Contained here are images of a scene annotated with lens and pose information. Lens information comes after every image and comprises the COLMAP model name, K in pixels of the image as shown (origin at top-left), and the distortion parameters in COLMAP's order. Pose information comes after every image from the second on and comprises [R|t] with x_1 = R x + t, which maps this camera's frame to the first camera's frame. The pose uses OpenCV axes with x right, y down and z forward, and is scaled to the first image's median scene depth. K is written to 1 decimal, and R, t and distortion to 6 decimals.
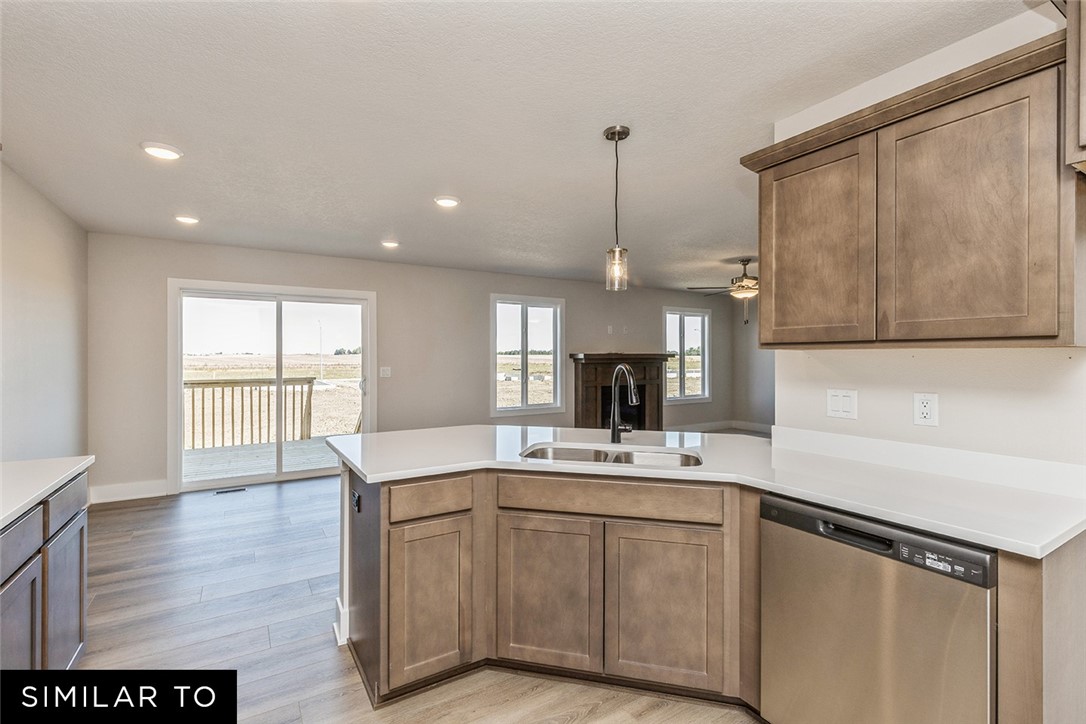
lens RADIAL K [[491.6, 0, 543.5], [0, 491.6, 357.2], [0, 0, 1]] dist [0.001138, 0.000045]
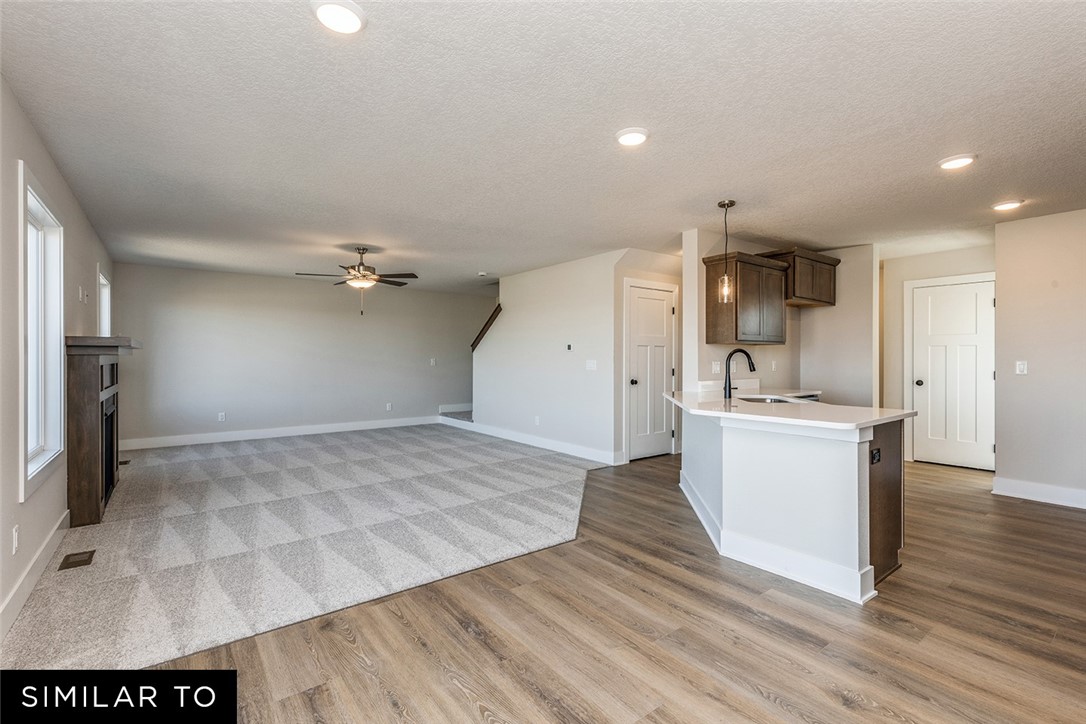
lens RADIAL K [[484.9, 0, 542.1], [0, 484.9, 359.4], [0, 0, 1]] dist [0.006378, -0.000157]
pose [[-0.097862, -0.003576, 0.995194, -0.642020], [0.001417, 0.999992, 0.003733, 0.018960], [-0.995199, 0.001775, -0.097856, 0.828929]]
